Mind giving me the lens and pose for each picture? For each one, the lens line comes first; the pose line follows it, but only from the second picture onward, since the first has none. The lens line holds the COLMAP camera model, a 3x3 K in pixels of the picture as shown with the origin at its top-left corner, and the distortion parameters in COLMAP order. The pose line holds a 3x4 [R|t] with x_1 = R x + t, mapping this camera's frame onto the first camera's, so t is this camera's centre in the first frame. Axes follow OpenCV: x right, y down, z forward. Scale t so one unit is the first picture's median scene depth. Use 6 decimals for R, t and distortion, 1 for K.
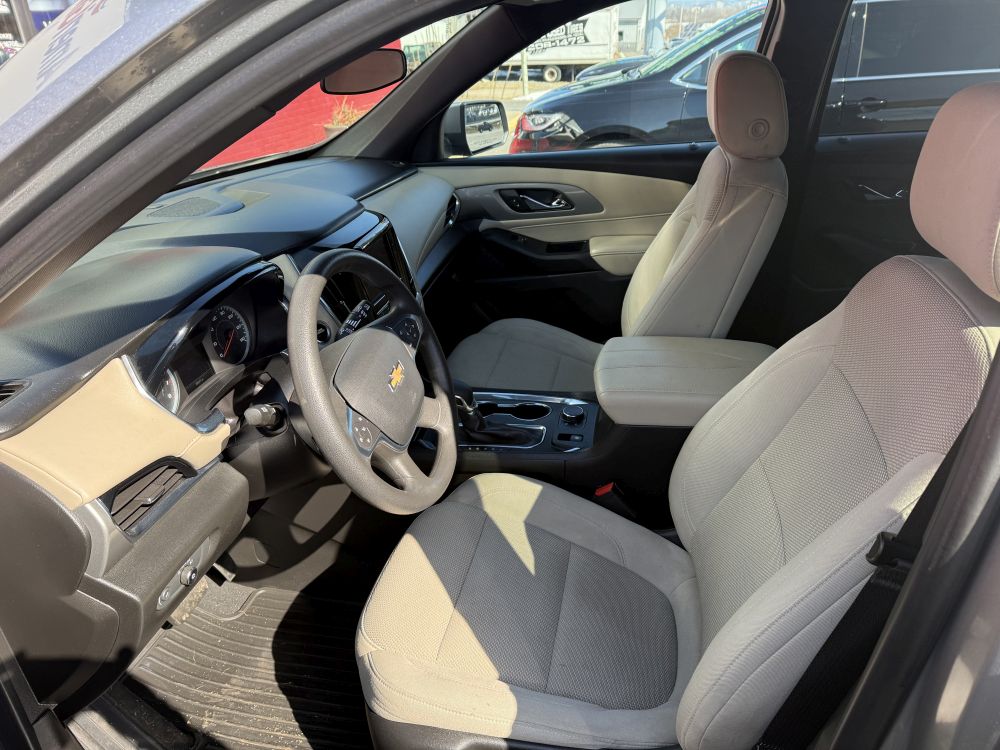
lens RADIAL K [[699.3, 0, 507.3], [0, 699.3, 377.2], [0, 0, 1]] dist [0.059065, -0.078911]
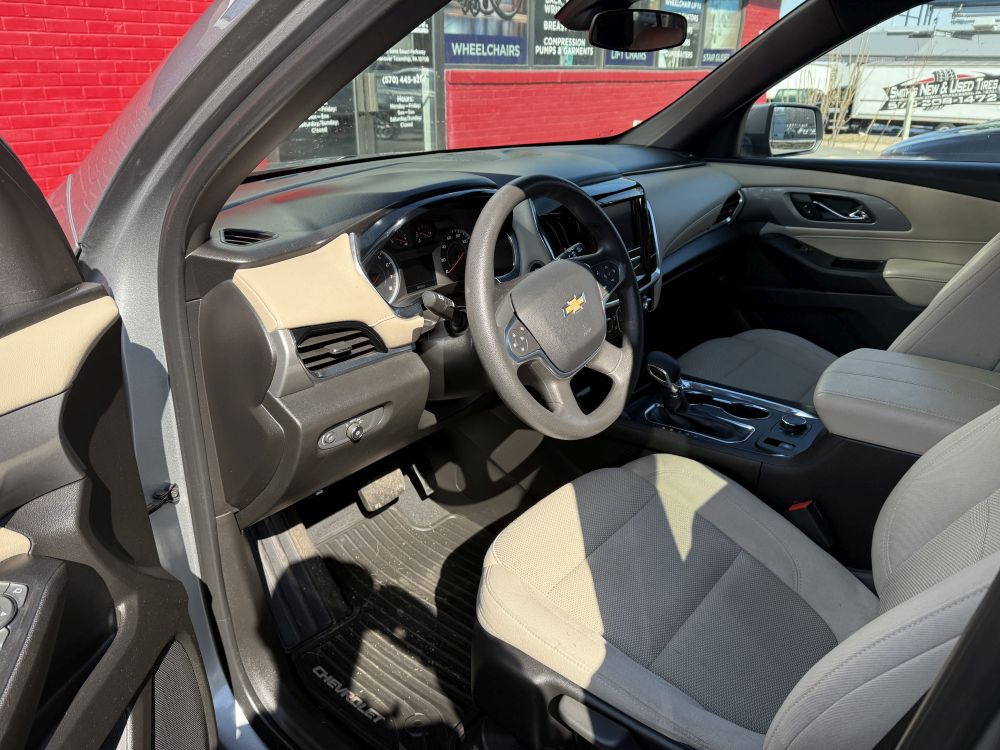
lens RADIAL K [[700.0, 0, 500.0], [0, 700.0, 342.5], [0, 0, 1]] dist [0.107879, -0.161403]
pose [[0.893528, 0.210234, -0.396747, 0.103667], [-0.237438, 0.971195, -0.020111, 0.062748], [0.381091, 0.112172, 0.917708, 0.018831]]
